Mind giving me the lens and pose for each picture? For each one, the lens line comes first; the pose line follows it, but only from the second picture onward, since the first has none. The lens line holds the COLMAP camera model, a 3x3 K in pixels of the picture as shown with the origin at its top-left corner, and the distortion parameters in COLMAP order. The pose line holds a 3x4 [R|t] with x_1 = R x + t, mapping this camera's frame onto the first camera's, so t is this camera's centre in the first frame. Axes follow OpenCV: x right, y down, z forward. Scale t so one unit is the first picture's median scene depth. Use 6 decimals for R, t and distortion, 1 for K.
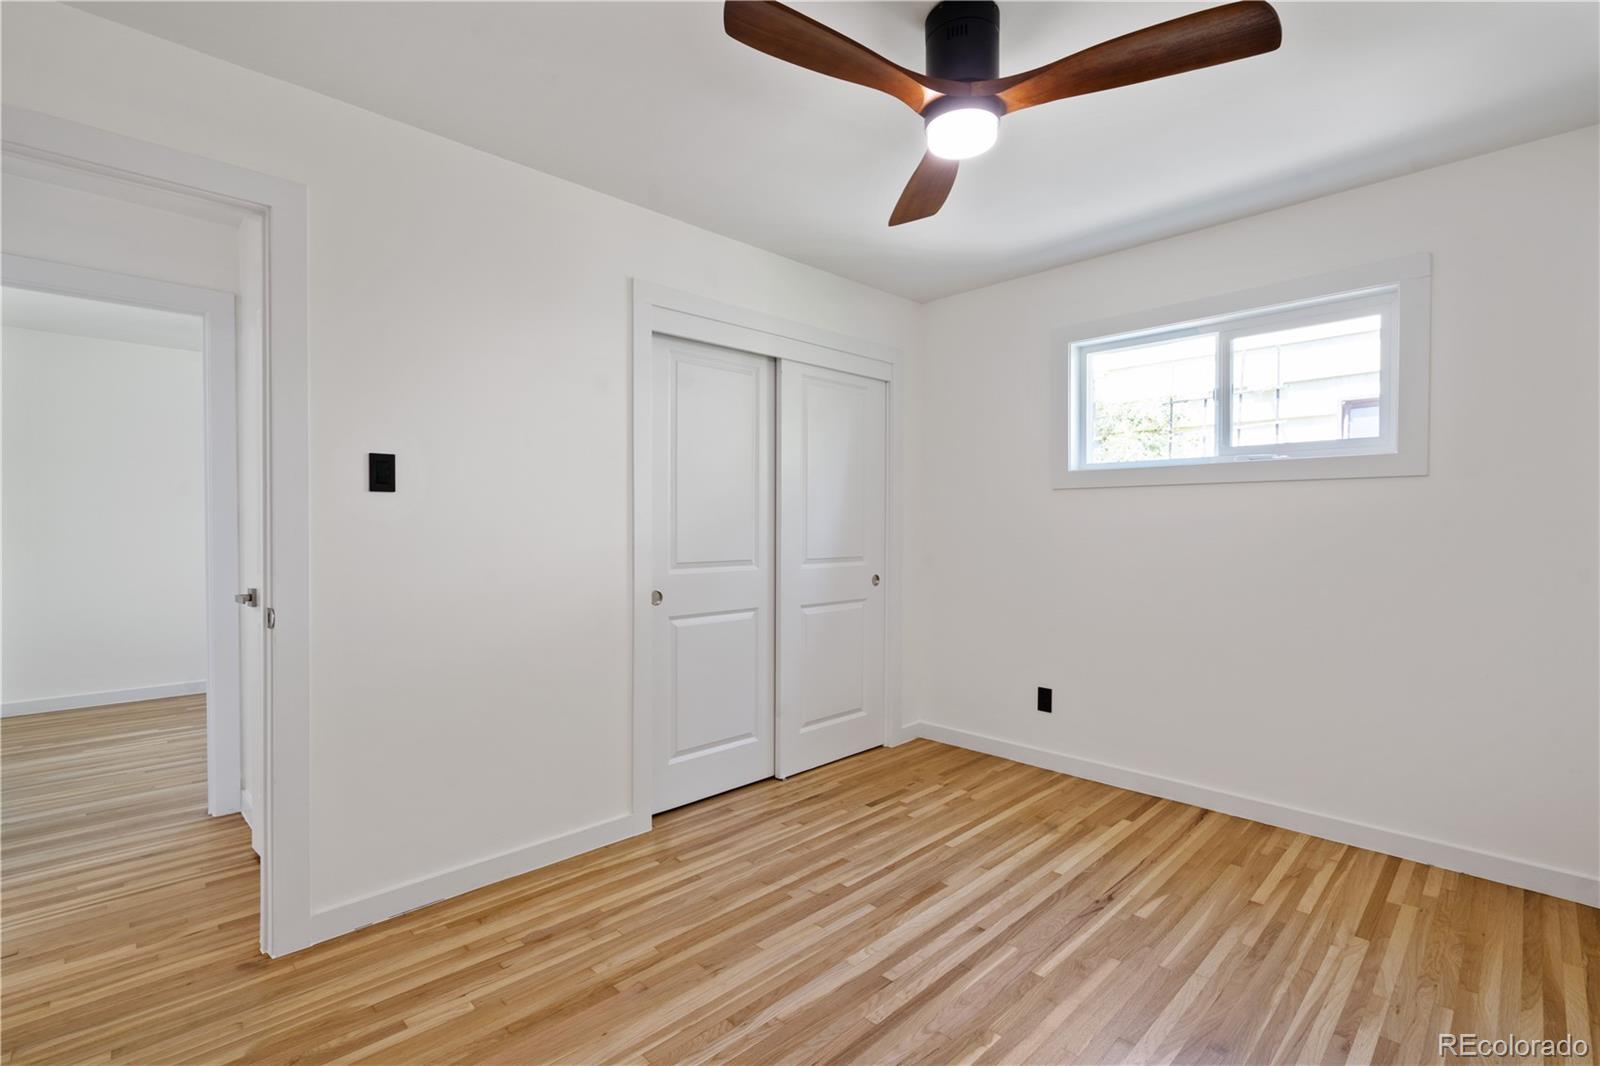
lens RADIAL K [[726.3, 0, 794.5], [0, 726.3, 535.5], [0, 0, 1]] dist [-0.005681, 0.000241]
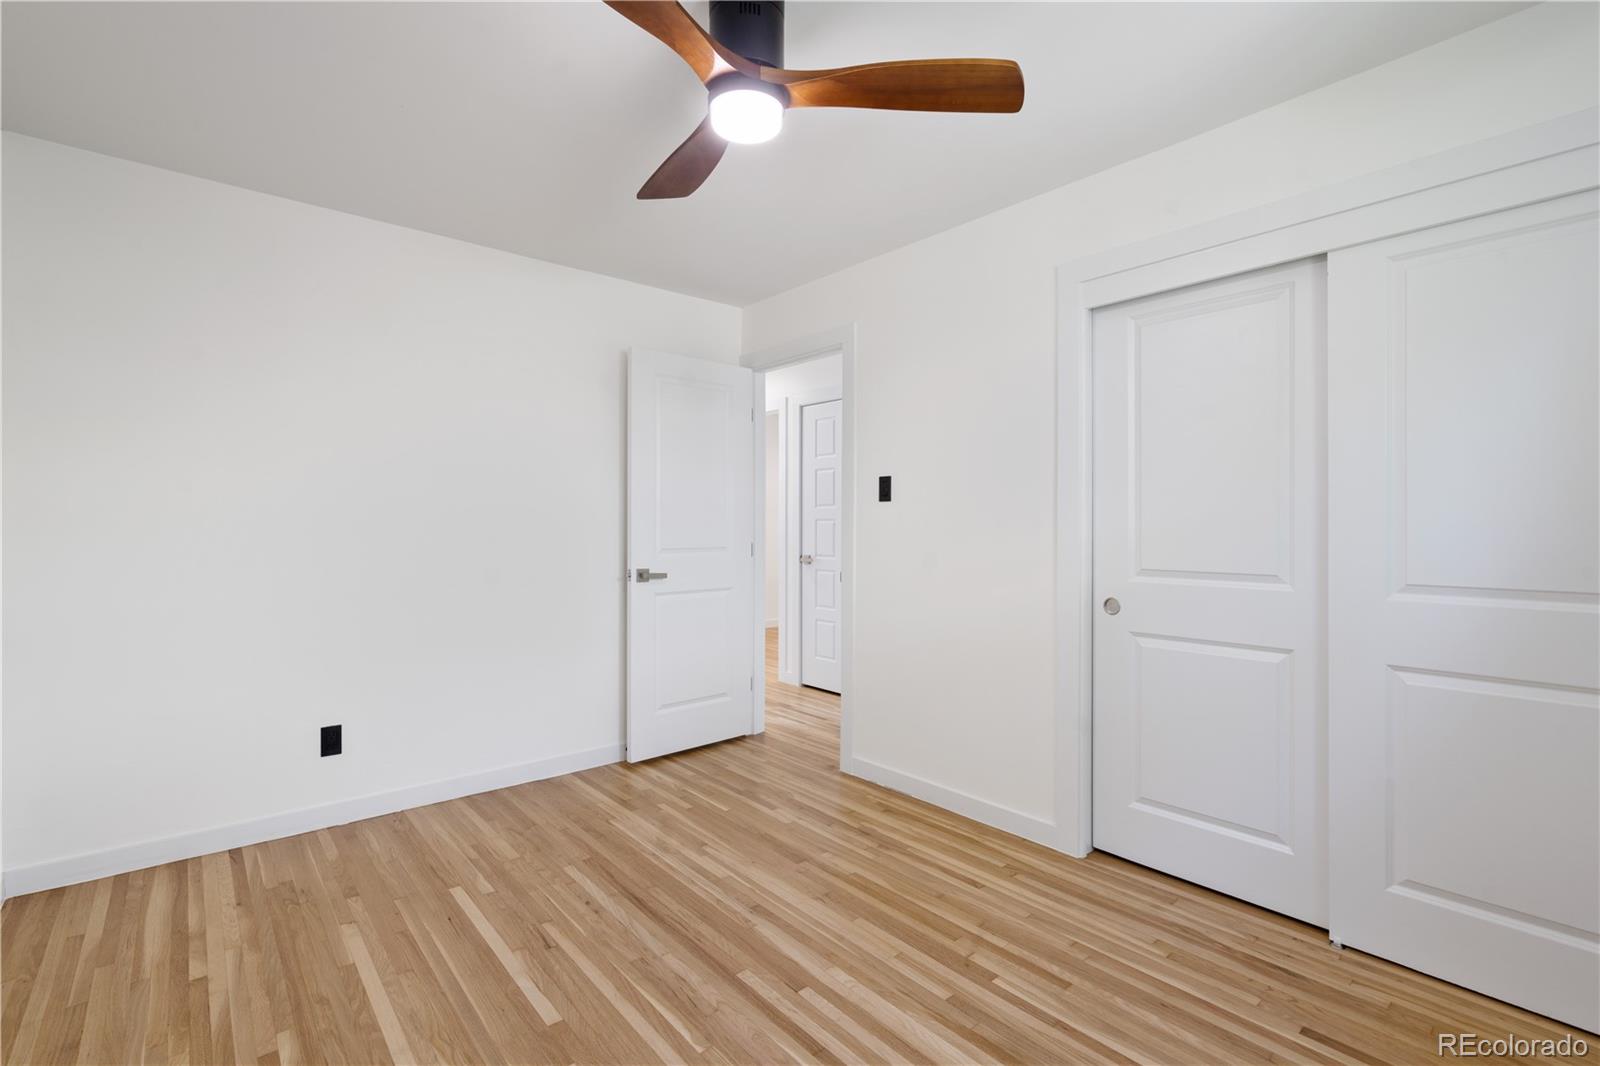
lens RADIAL K [[726.3, 0, 791.2], [0, 726.3, 527.8], [0, 0, 1]] dist [-0.005681, 0.000241]
pose [[-0.065801, 0.006202, -0.997813, 0.810179], [-0.013015, 0.999890, 0.007073, -0.011648], [0.997748, 0.013452, -0.065713, 0.769278]]
